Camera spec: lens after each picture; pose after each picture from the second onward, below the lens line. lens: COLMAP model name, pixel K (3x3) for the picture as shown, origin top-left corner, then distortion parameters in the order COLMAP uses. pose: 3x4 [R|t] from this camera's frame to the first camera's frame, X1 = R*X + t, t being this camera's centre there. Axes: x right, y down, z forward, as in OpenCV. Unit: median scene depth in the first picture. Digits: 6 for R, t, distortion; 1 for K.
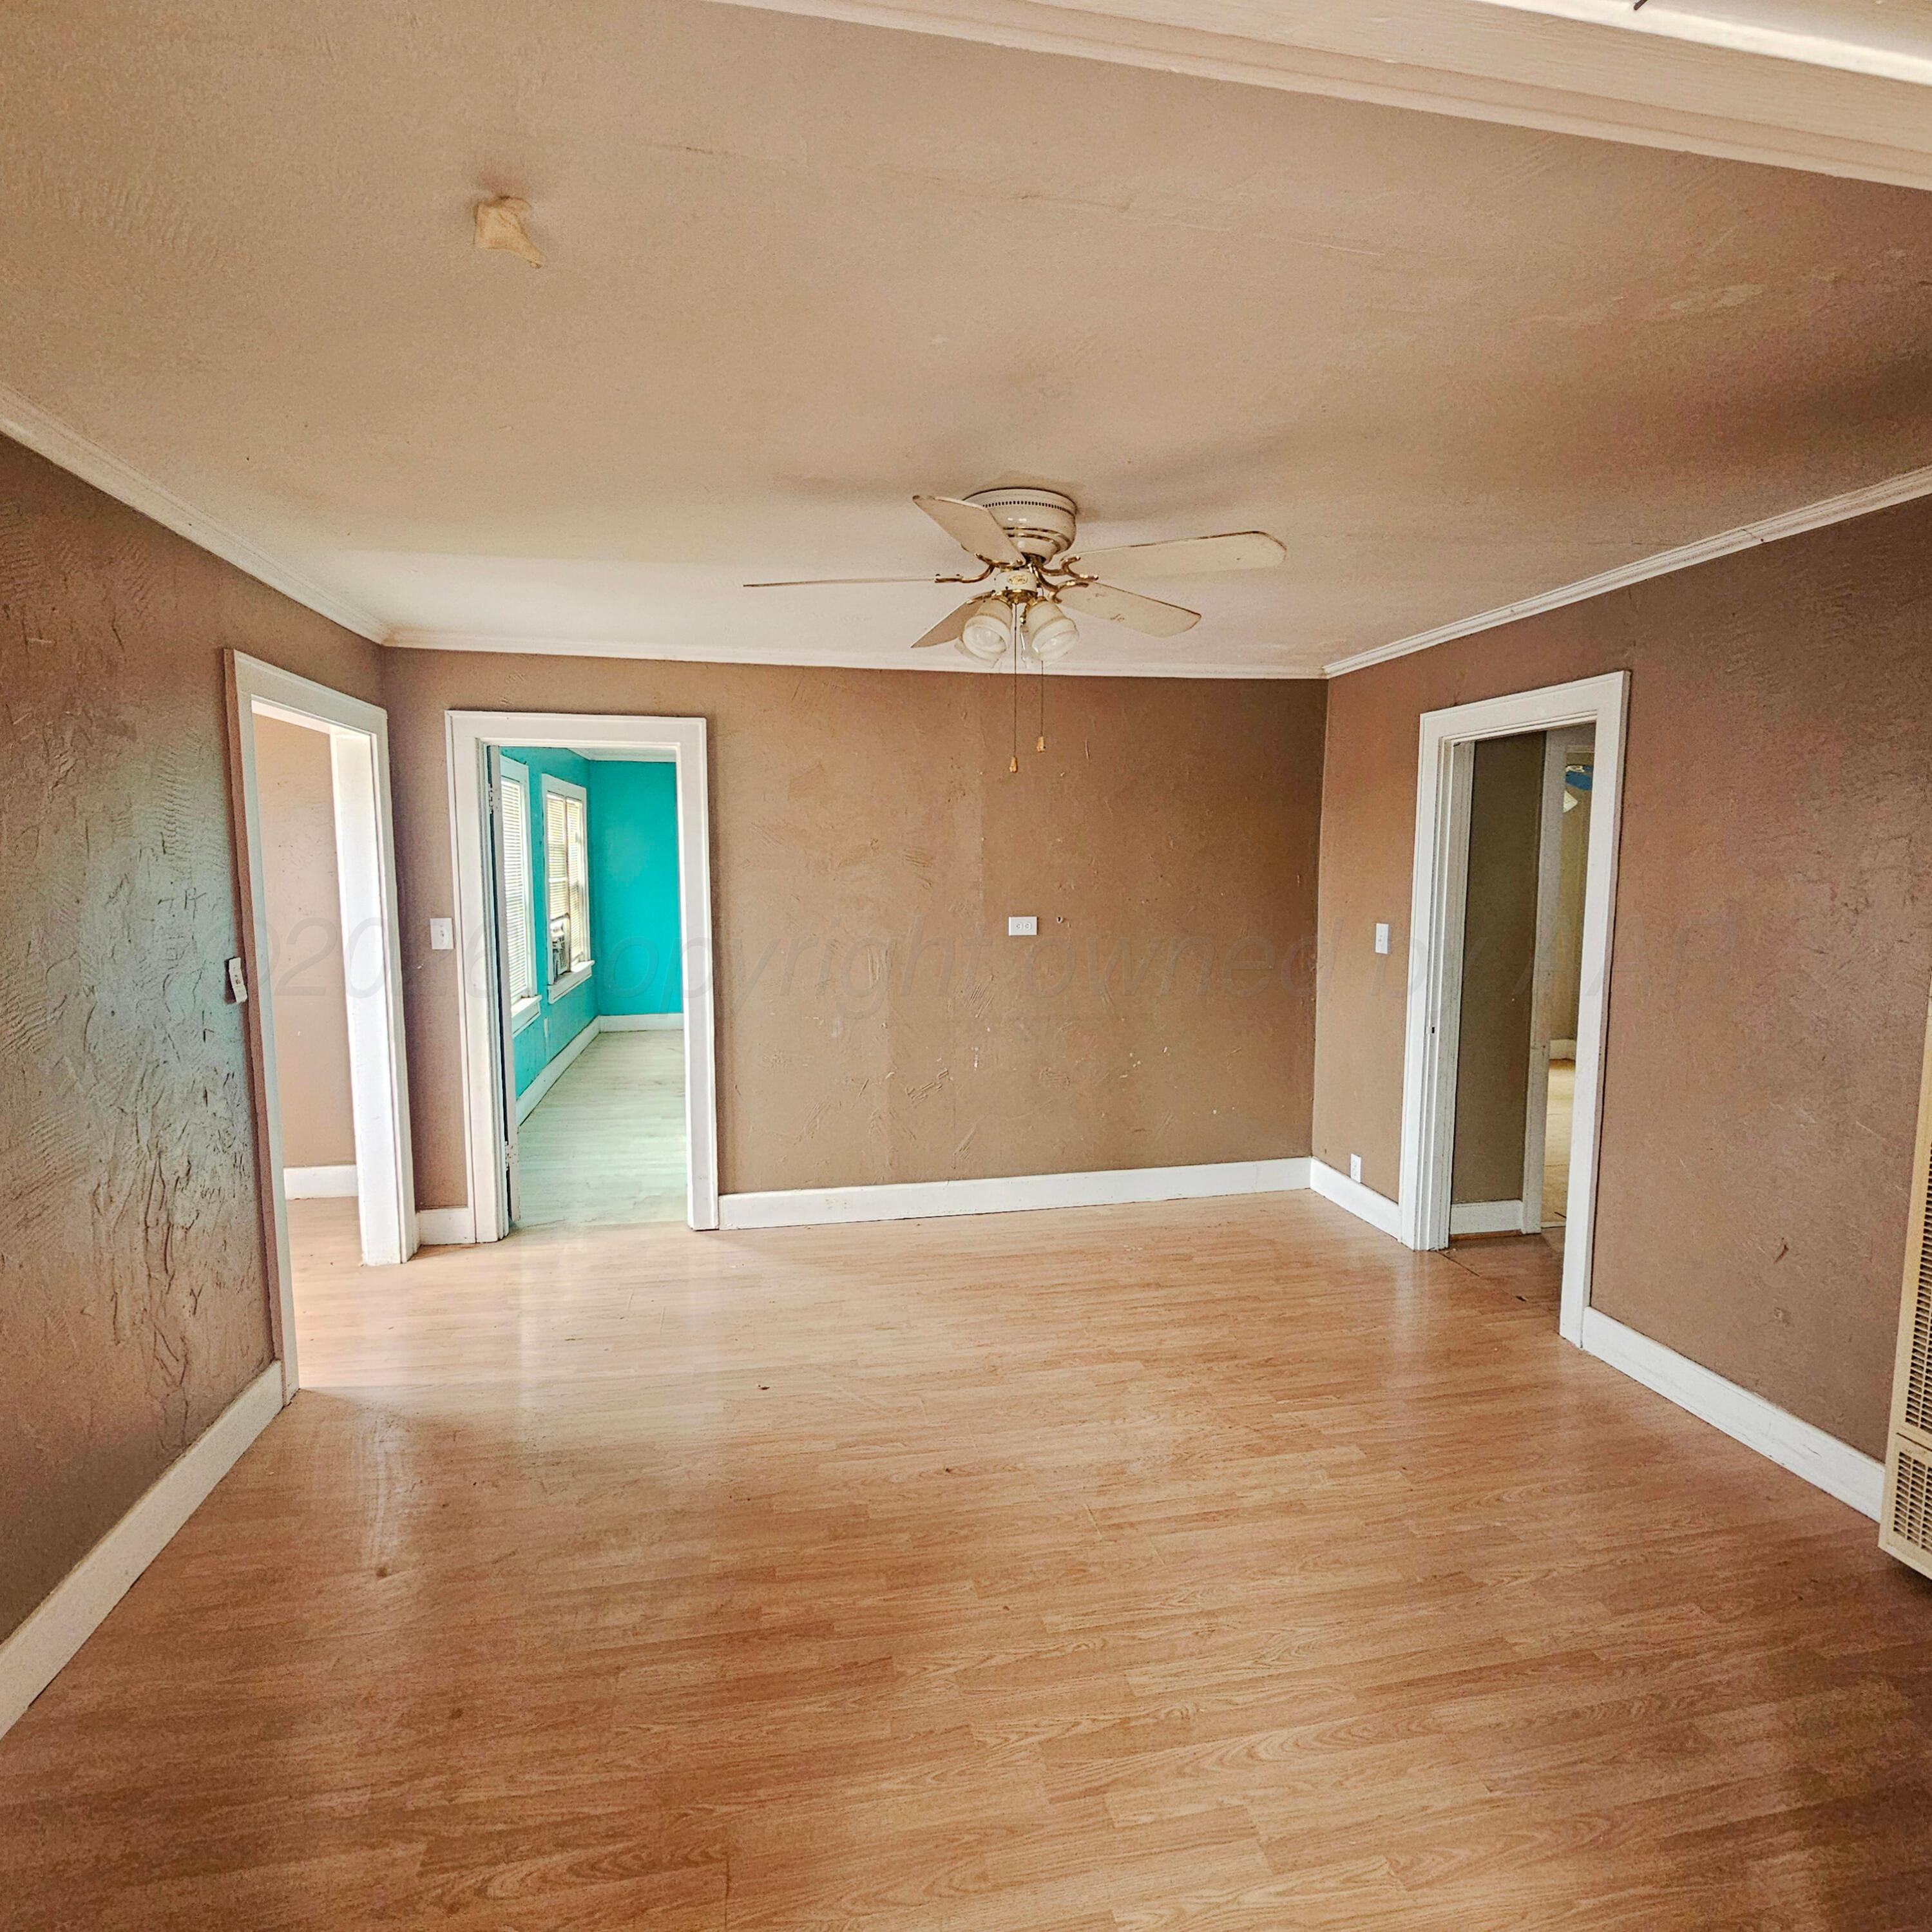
lens RADIAL K [[1060.2, 0, 957.0], [0, 1060.2, 965.6], [0, 0, 1]] dist [-0.006143, 0.003941]
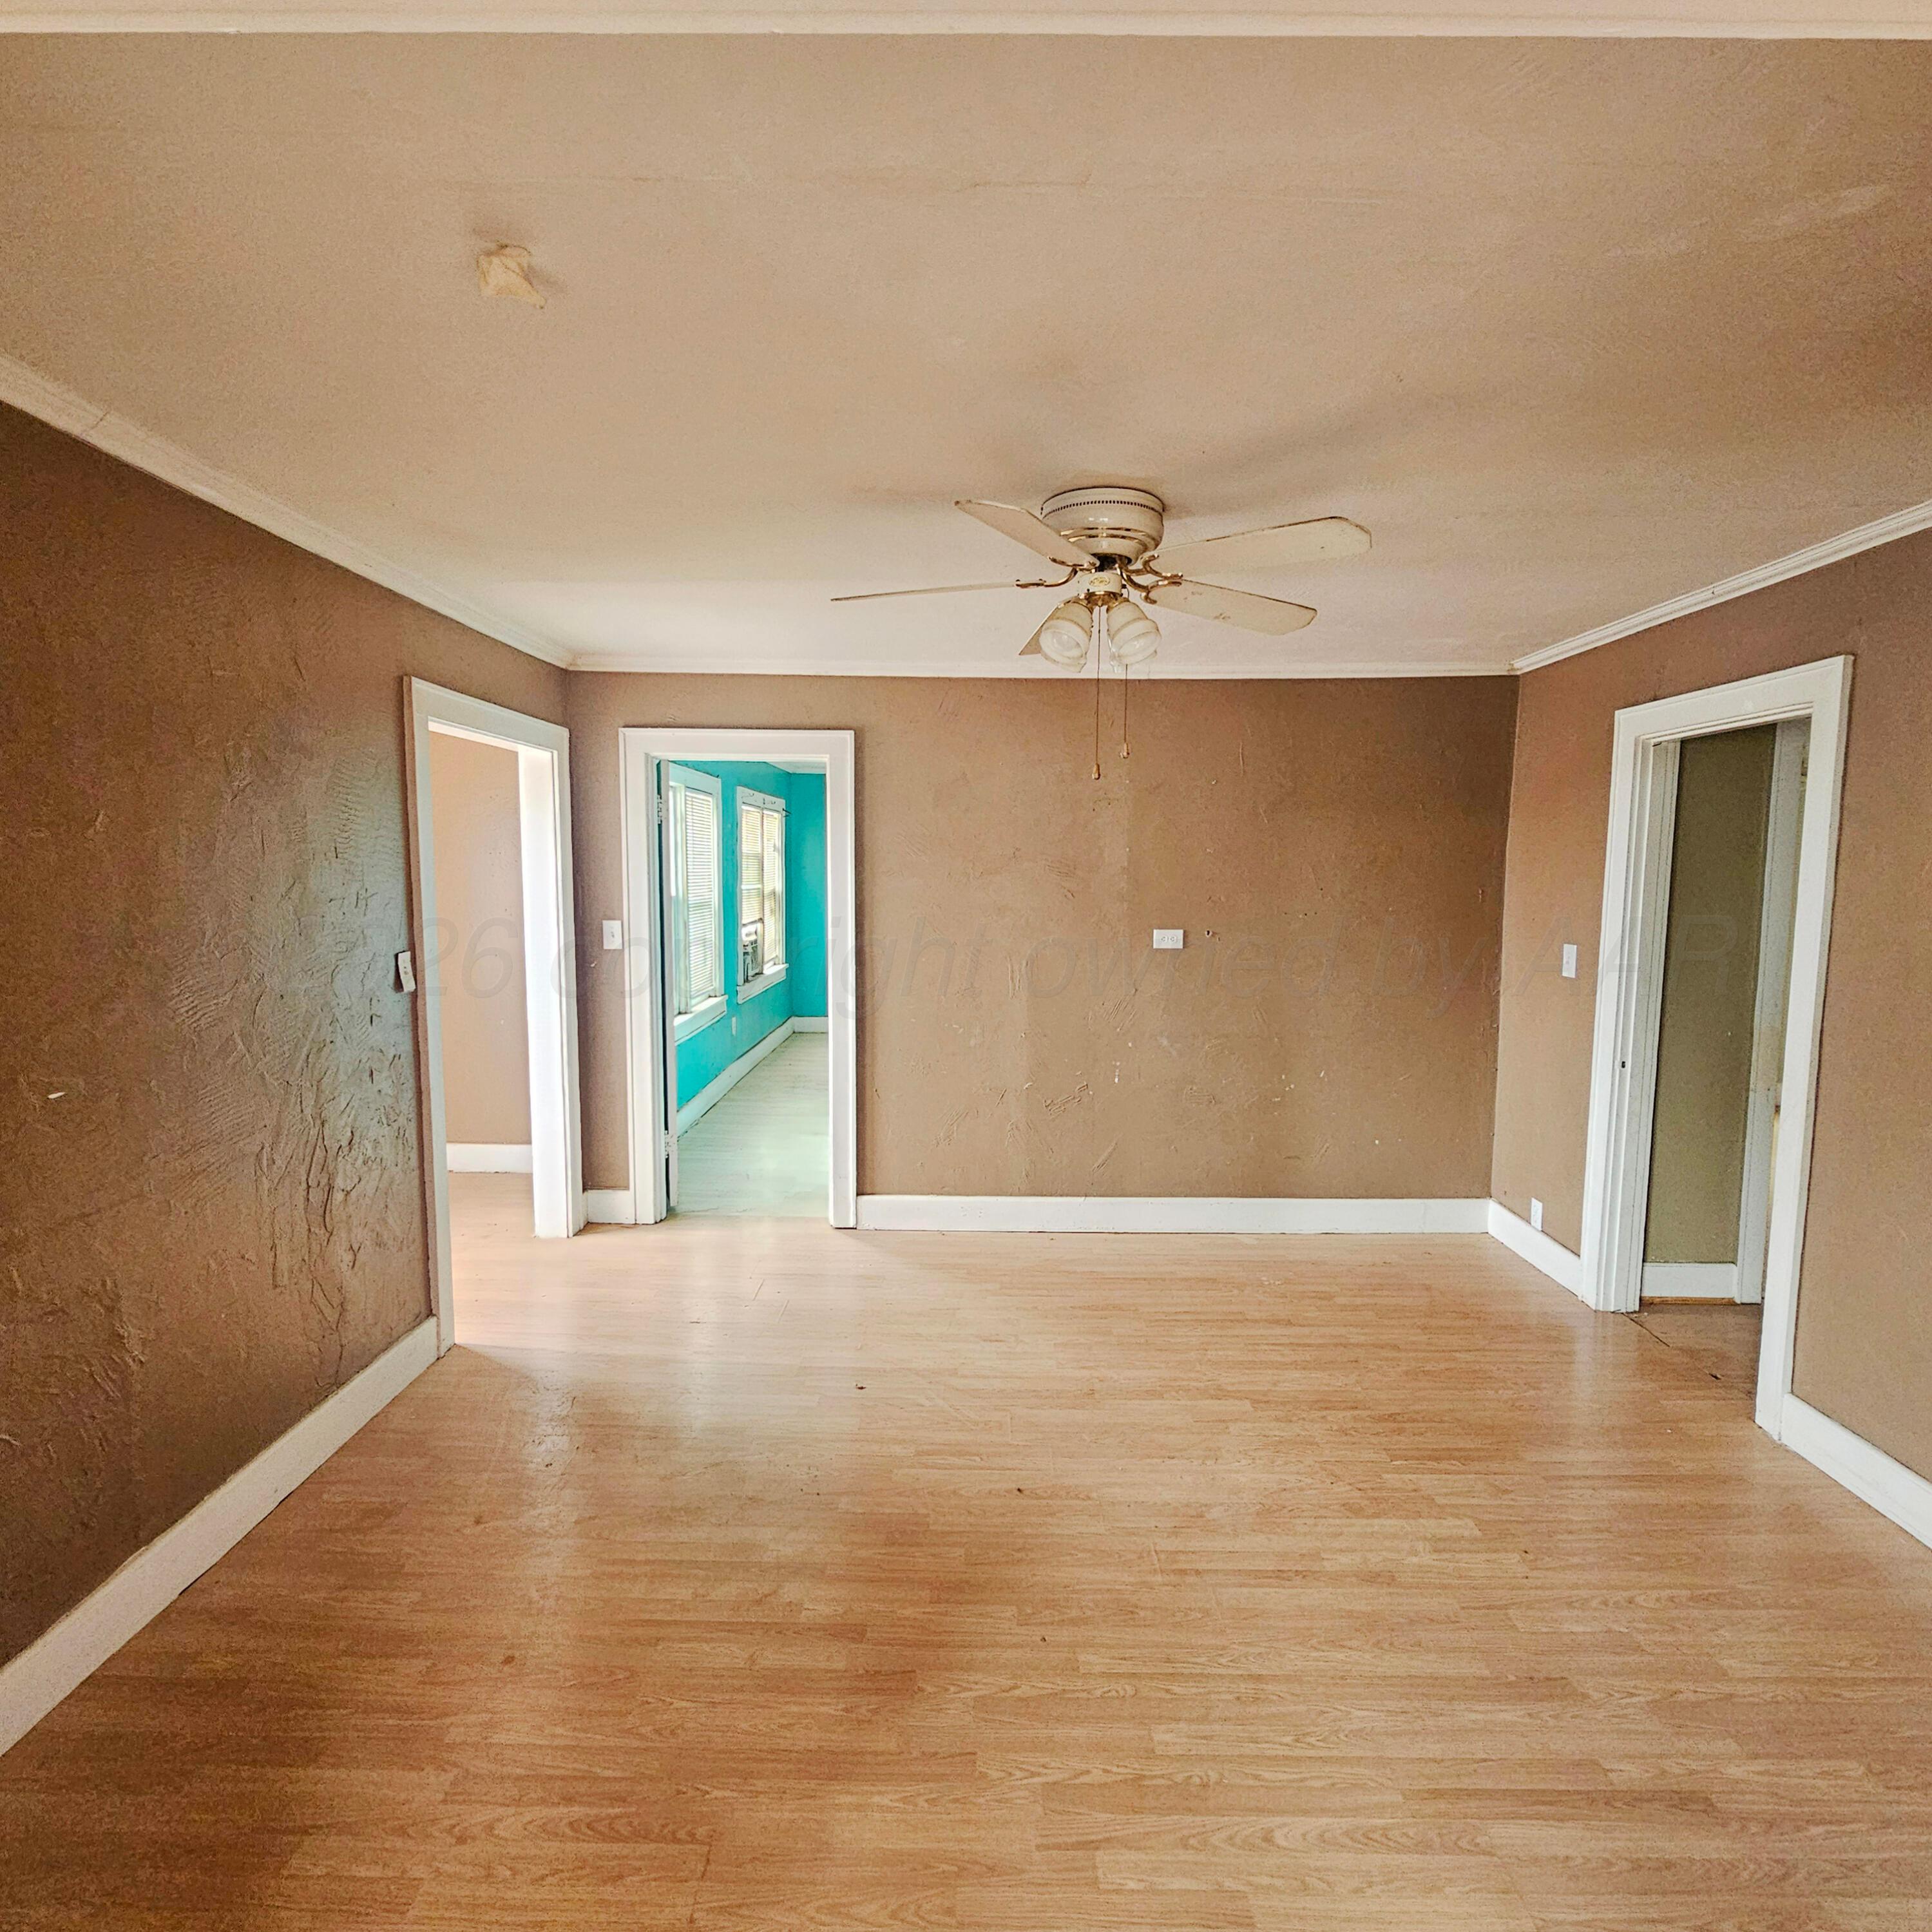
lens RADIAL K [[1060.2, 0, 968.2], [0, 1060.2, 969.1], [0, 0, 1]] dist [-0.006143, 0.003941]
pose [[0.979436, 0.026438, -0.200017, 0.128915], [-0.027799, 0.999606, -0.003999, -0.001406], [0.199832, 0.009477, 0.979784, 0.024605]]
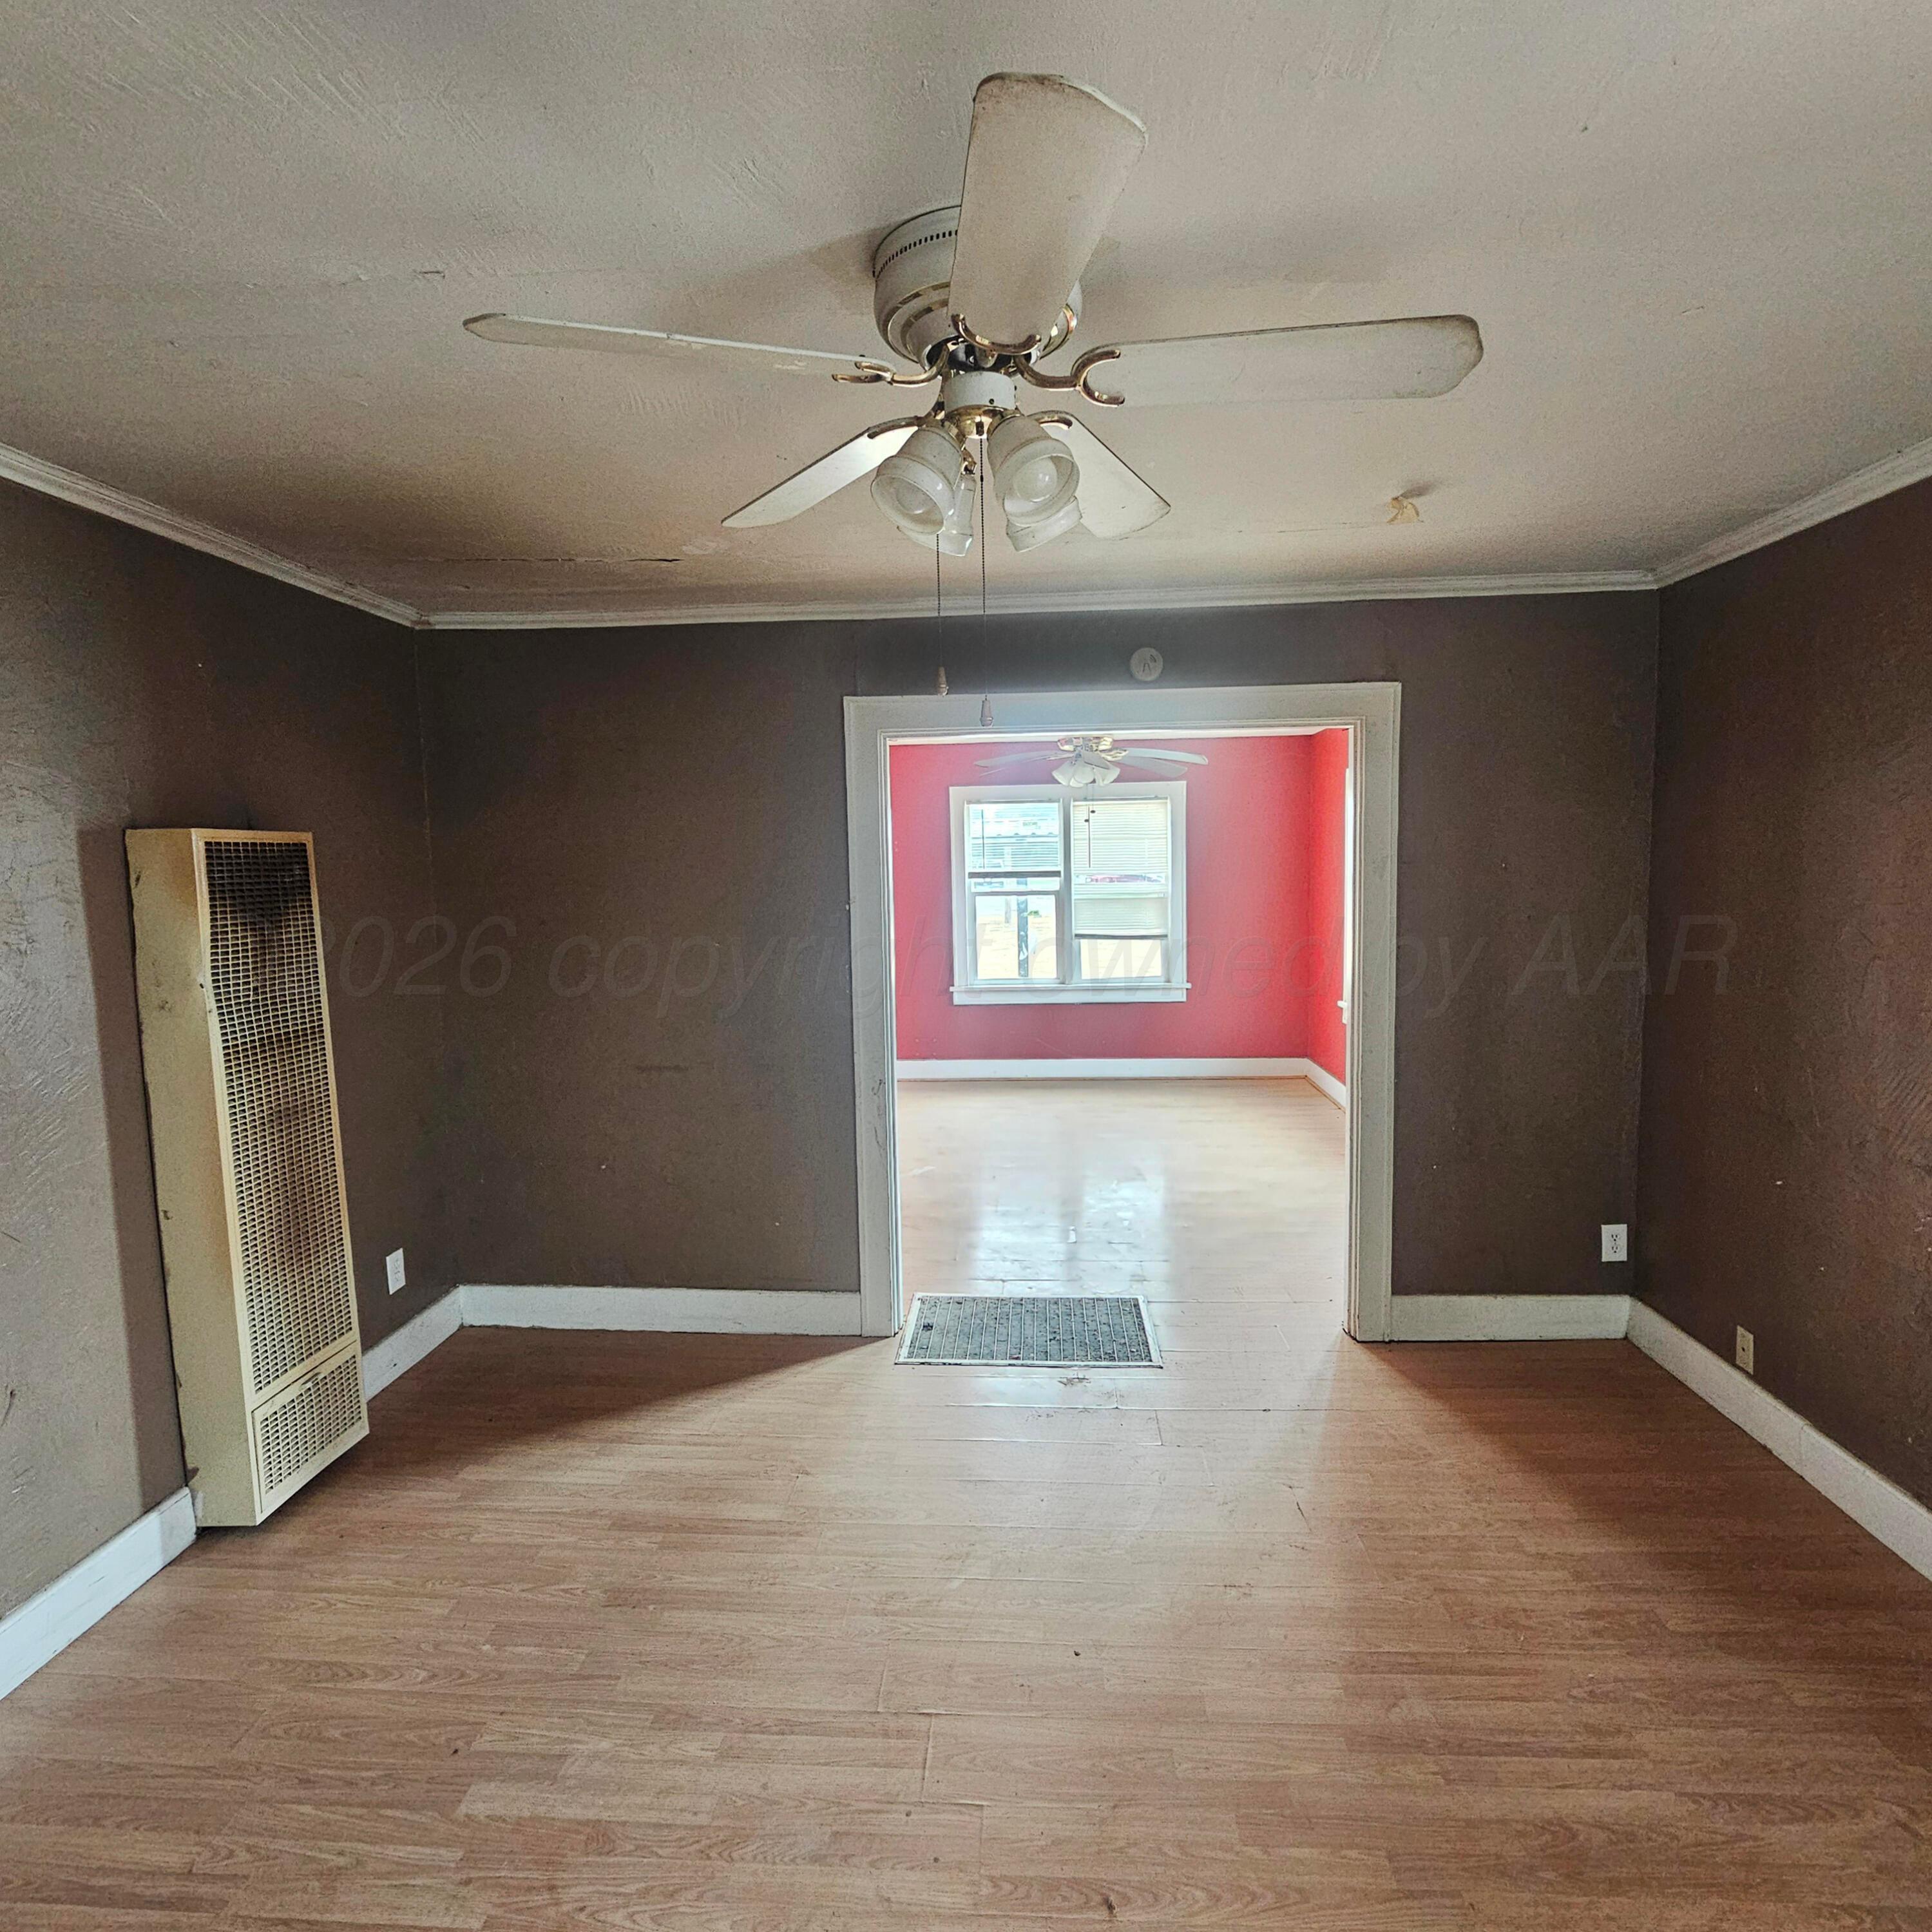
lens RADIAL K [[1060.2, 0, 978.8], [0, 1060.2, 972.9], [0, 0, 1]] dist [-0.006143, 0.003941]
pose [[-0.969858, -0.007770, 0.243545, -0.078786], [0.045930, 0.975746, 0.214033, -0.161585], [-0.239301, 0.218768, -0.945979, 1.472377]]
